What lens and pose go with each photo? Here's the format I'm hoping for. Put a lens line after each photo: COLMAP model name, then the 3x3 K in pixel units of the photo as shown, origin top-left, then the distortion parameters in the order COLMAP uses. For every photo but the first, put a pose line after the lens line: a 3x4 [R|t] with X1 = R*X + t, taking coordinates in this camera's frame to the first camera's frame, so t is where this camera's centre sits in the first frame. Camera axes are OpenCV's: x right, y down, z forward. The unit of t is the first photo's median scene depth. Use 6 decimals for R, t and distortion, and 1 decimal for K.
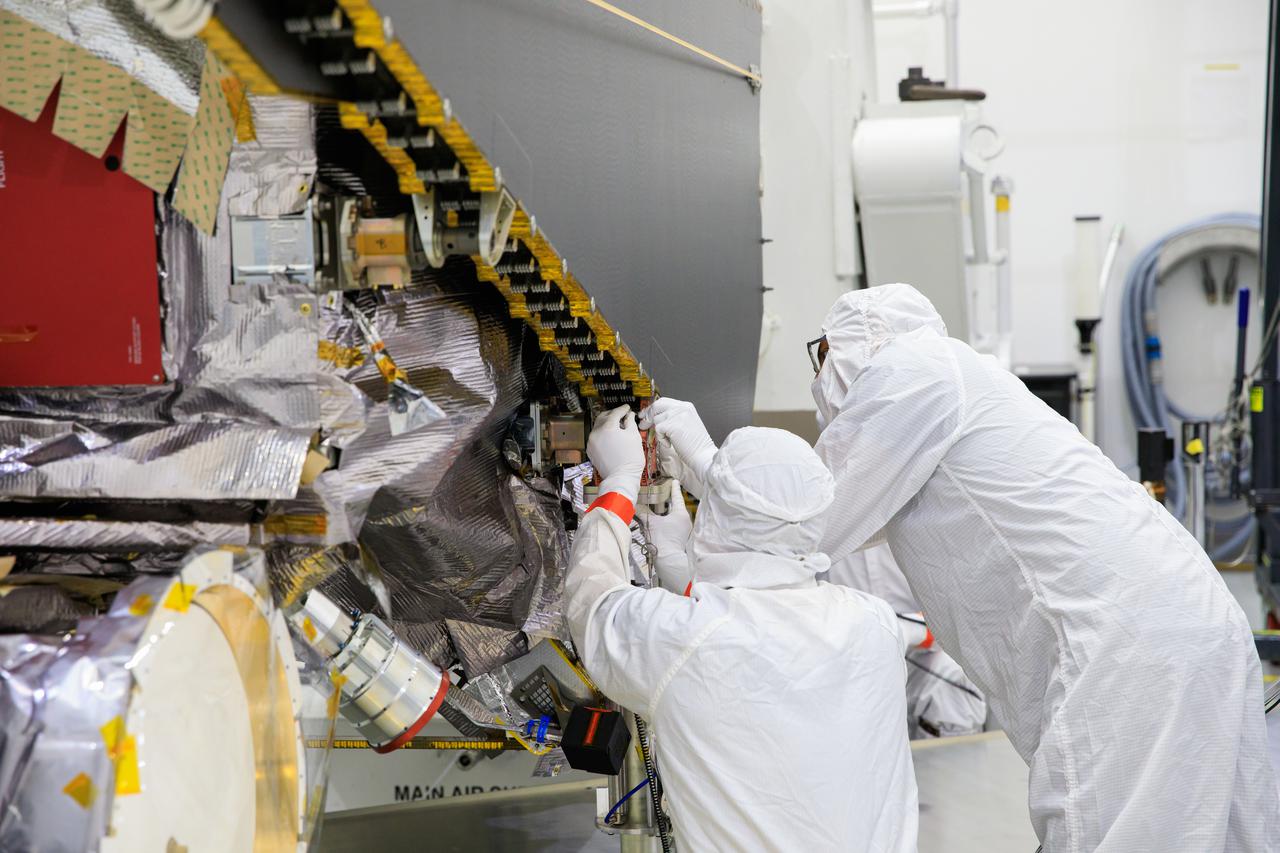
lens RADIAL K [[2361.8, 0, 640.0], [0, 2361.8, 426.5], [0, 0, 1]] dist [0.225037, -0.013954]
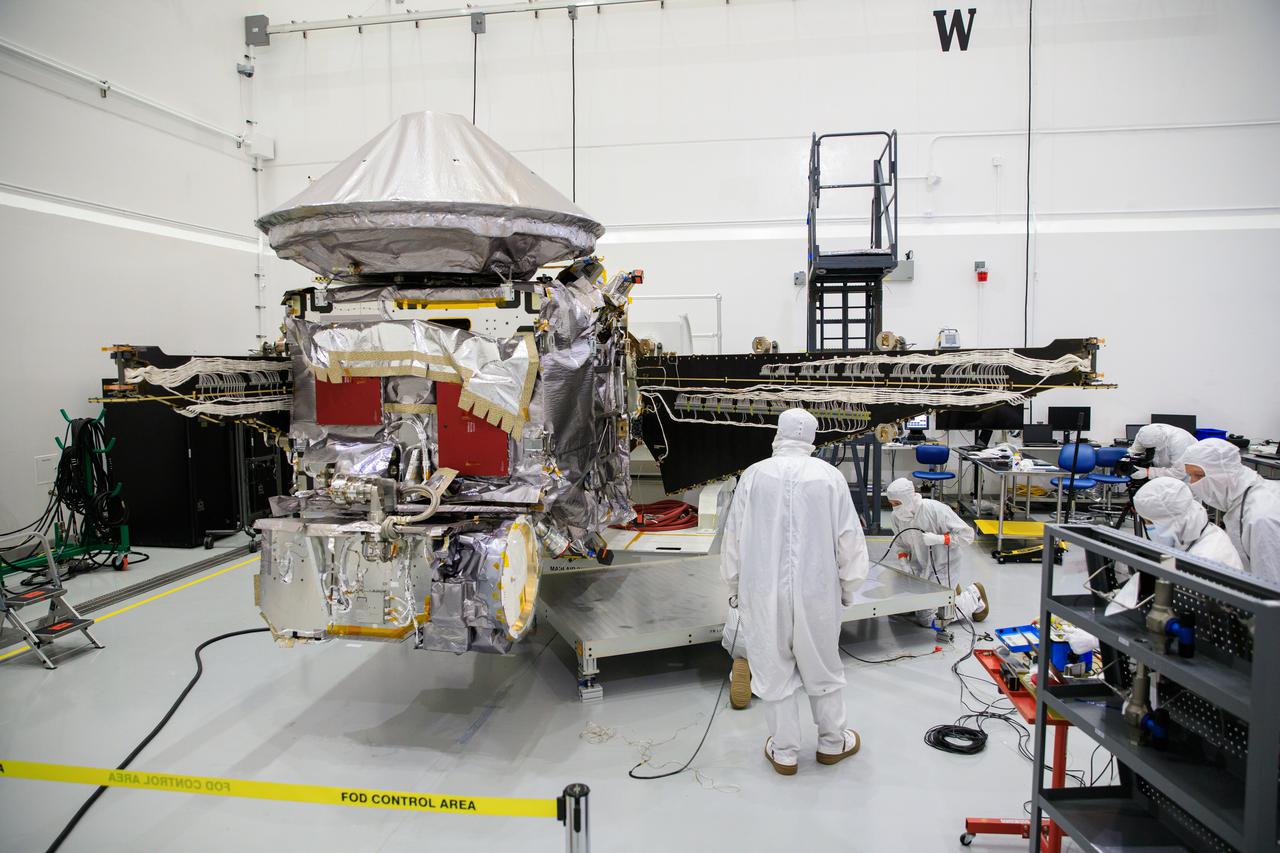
lens RADIAL K [[832.7, 0, 640.0], [0, 832.7, 426.5], [0, 0, 1]] dist [-0.097851, 0.071726]
pose [[0.999741, 0.018910, 0.012628, 0.024520], [-0.018665, 0.999641, -0.019240, -0.082891], [-0.012987, 0.019000, 0.999735, -0.546418]]
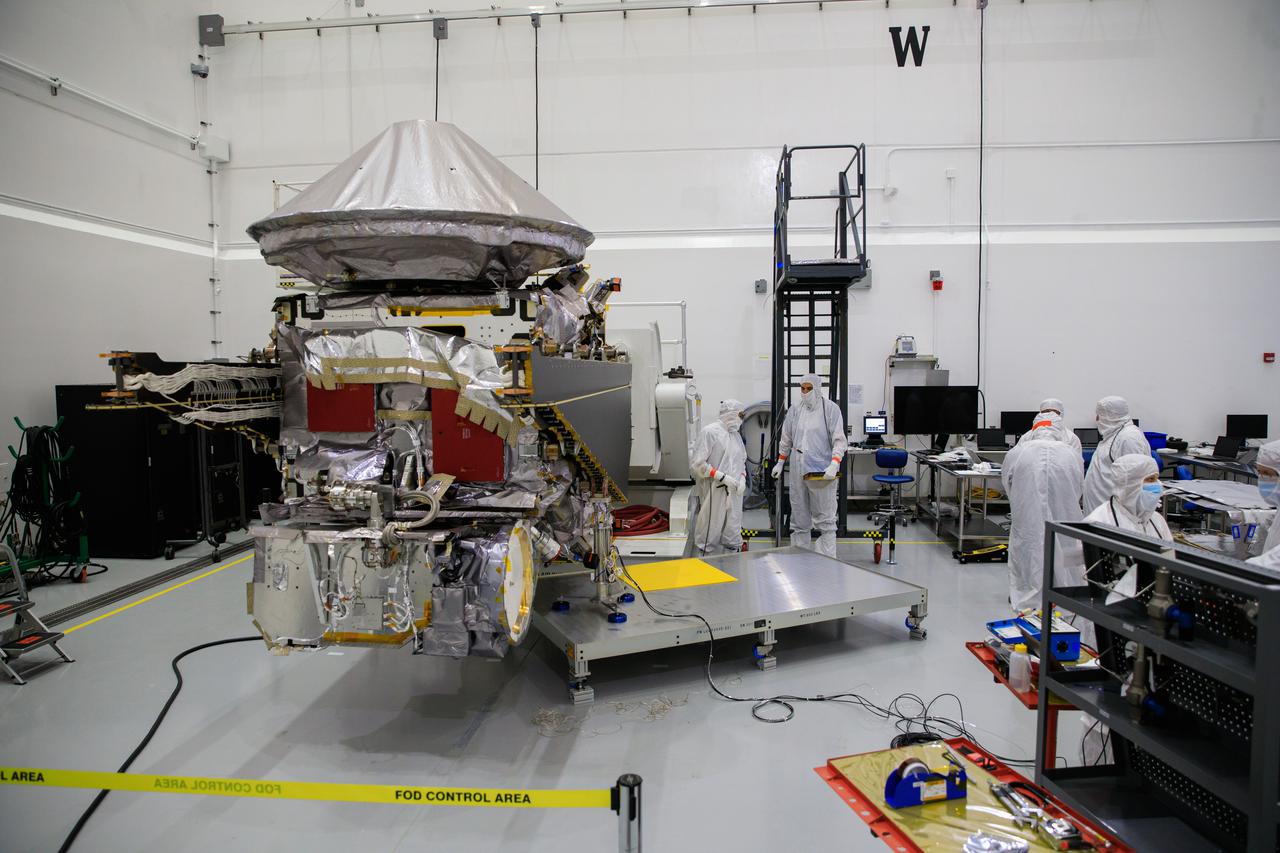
lens RADIAL K [[832.7, 0, 640.0], [0, 832.7, 426.5], [0, 0, 1]] dist [-0.097851, 0.071726]
pose [[0.997153, 0.015174, 0.073867, -0.059089], [-0.013167, 0.999533, -0.027584, -0.079710], [-0.074251, 0.026533, 0.996887, -0.575236]]
